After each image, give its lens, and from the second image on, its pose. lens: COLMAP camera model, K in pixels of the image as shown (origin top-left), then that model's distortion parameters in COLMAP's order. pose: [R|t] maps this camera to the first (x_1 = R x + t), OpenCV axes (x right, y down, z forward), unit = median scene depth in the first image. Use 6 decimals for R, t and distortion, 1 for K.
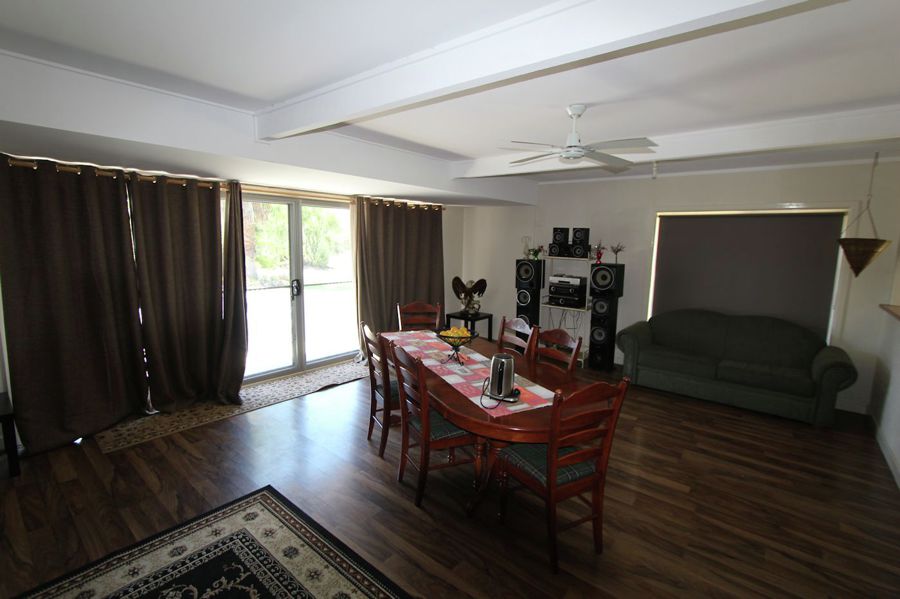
lens RADIAL K [[413.6, 0, 451.6], [0, 413.6, 299.0], [0, 0, 1]] dist [0.000113, 0.000101]
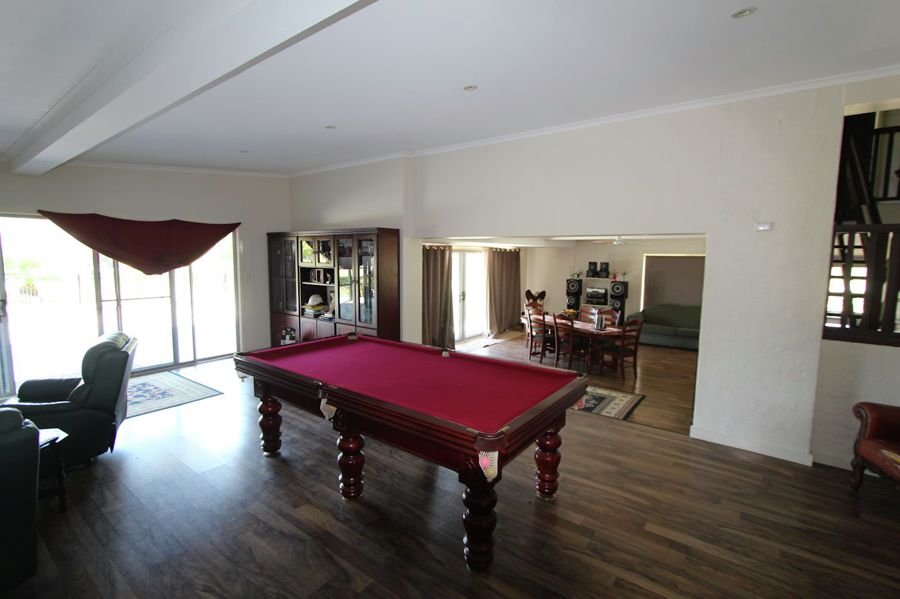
lens RADIAL K [[413.6, 0, 448.2], [0, 413.6, 297.0], [0, 0, 1]] dist [0.000113, 0.000101]
pose [[0.999038, -0.011378, 0.042340, -0.463462], [0.013356, 0.998818, -0.046743, 0.061329], [-0.041758, 0.047264, 0.998009, -0.808832]]
